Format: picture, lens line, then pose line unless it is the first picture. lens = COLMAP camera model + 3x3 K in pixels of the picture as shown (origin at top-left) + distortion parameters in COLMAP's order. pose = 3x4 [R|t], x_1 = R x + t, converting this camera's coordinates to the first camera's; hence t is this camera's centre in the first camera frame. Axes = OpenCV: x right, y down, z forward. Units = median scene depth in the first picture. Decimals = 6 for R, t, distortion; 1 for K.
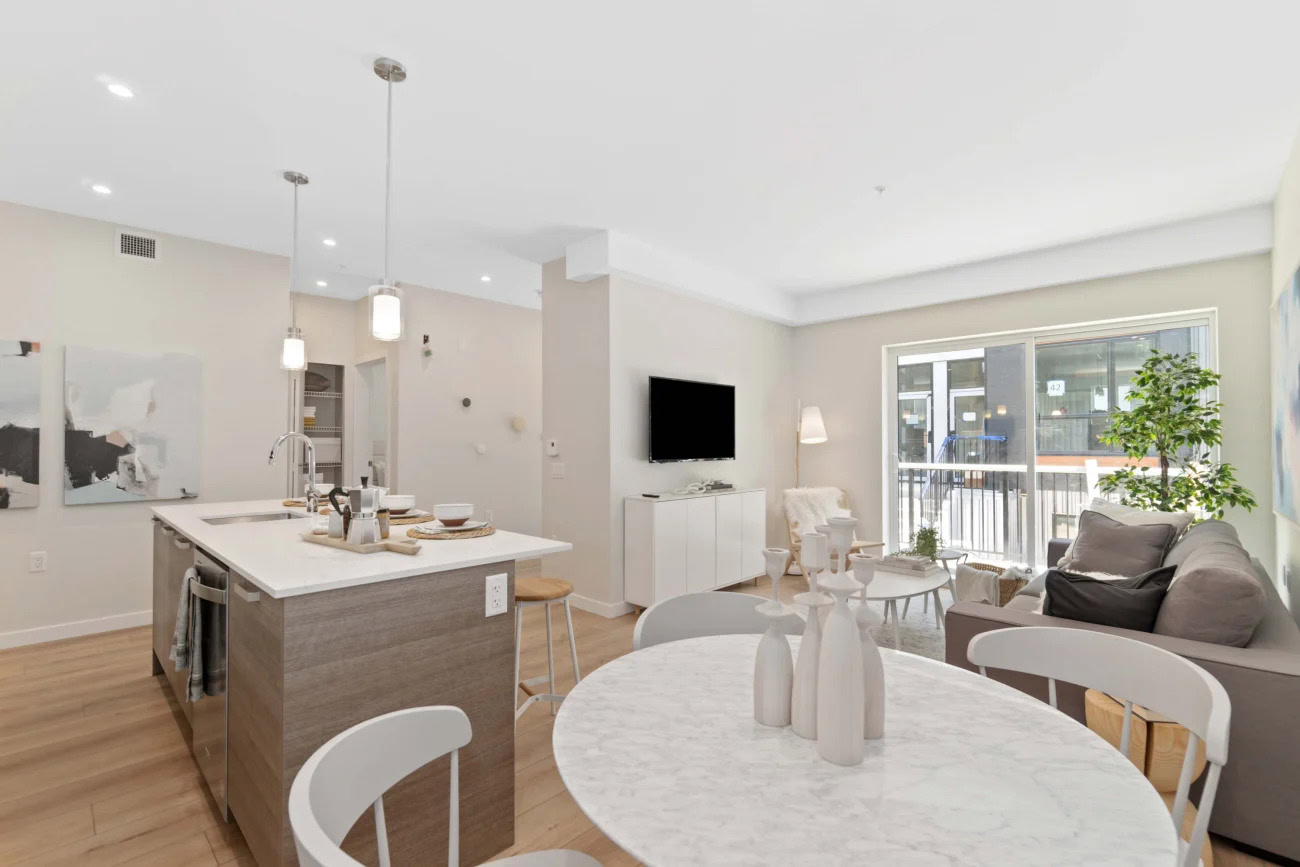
lens RADIAL K [[561.6, 0, 650.0], [0, 561.6, 433.5], [0, 0, 1]] dist [-0.000929, -0.000020]
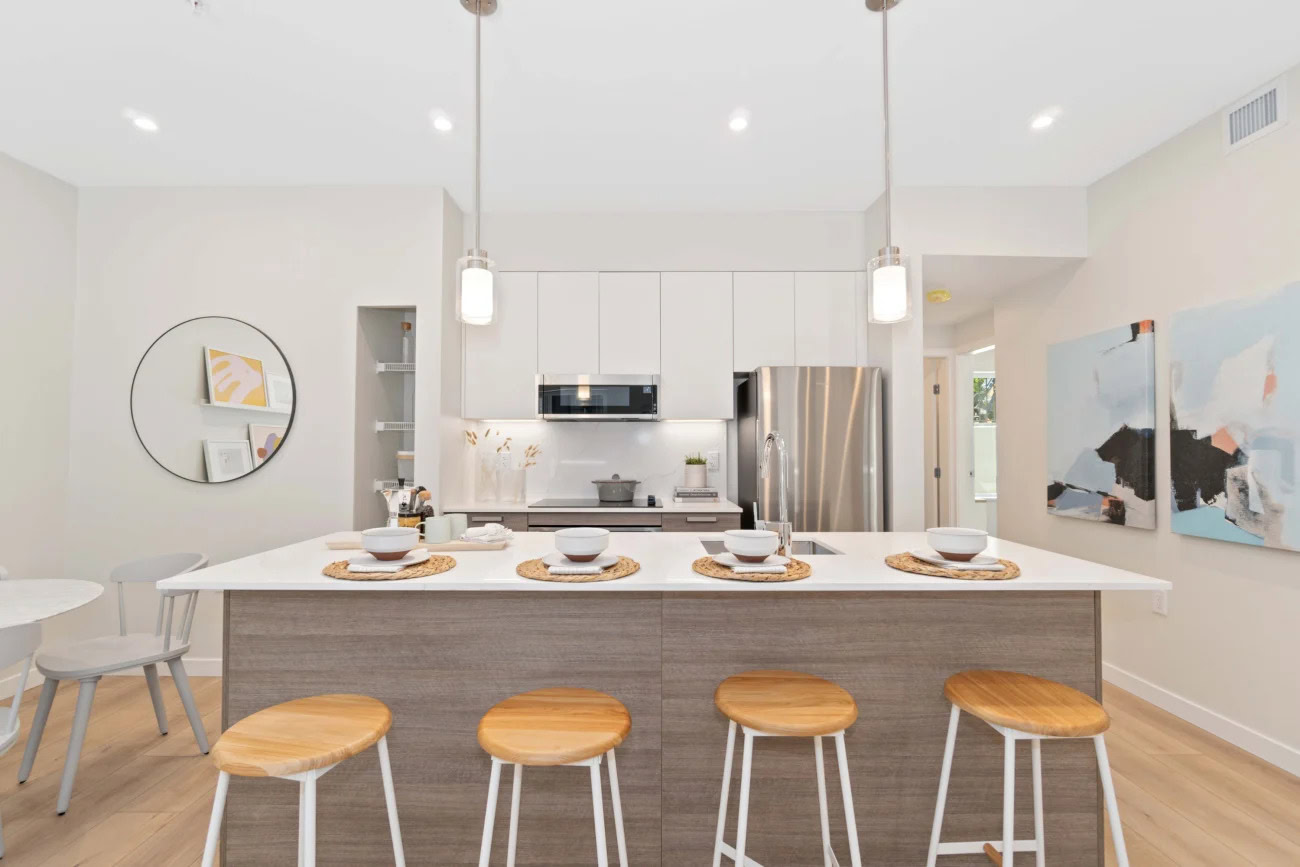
lens RADIAL K [[561.6, 0, 650.0], [0, 561.6, 433.5], [0, 0, 1]] dist [-0.000929, -0.000020]
pose [[-0.708188, -0.025062, -0.705578, -0.043663], [0.006457, 0.999098, -0.041968, 0.024073], [0.705994, -0.034277, -0.707388, 1.003537]]
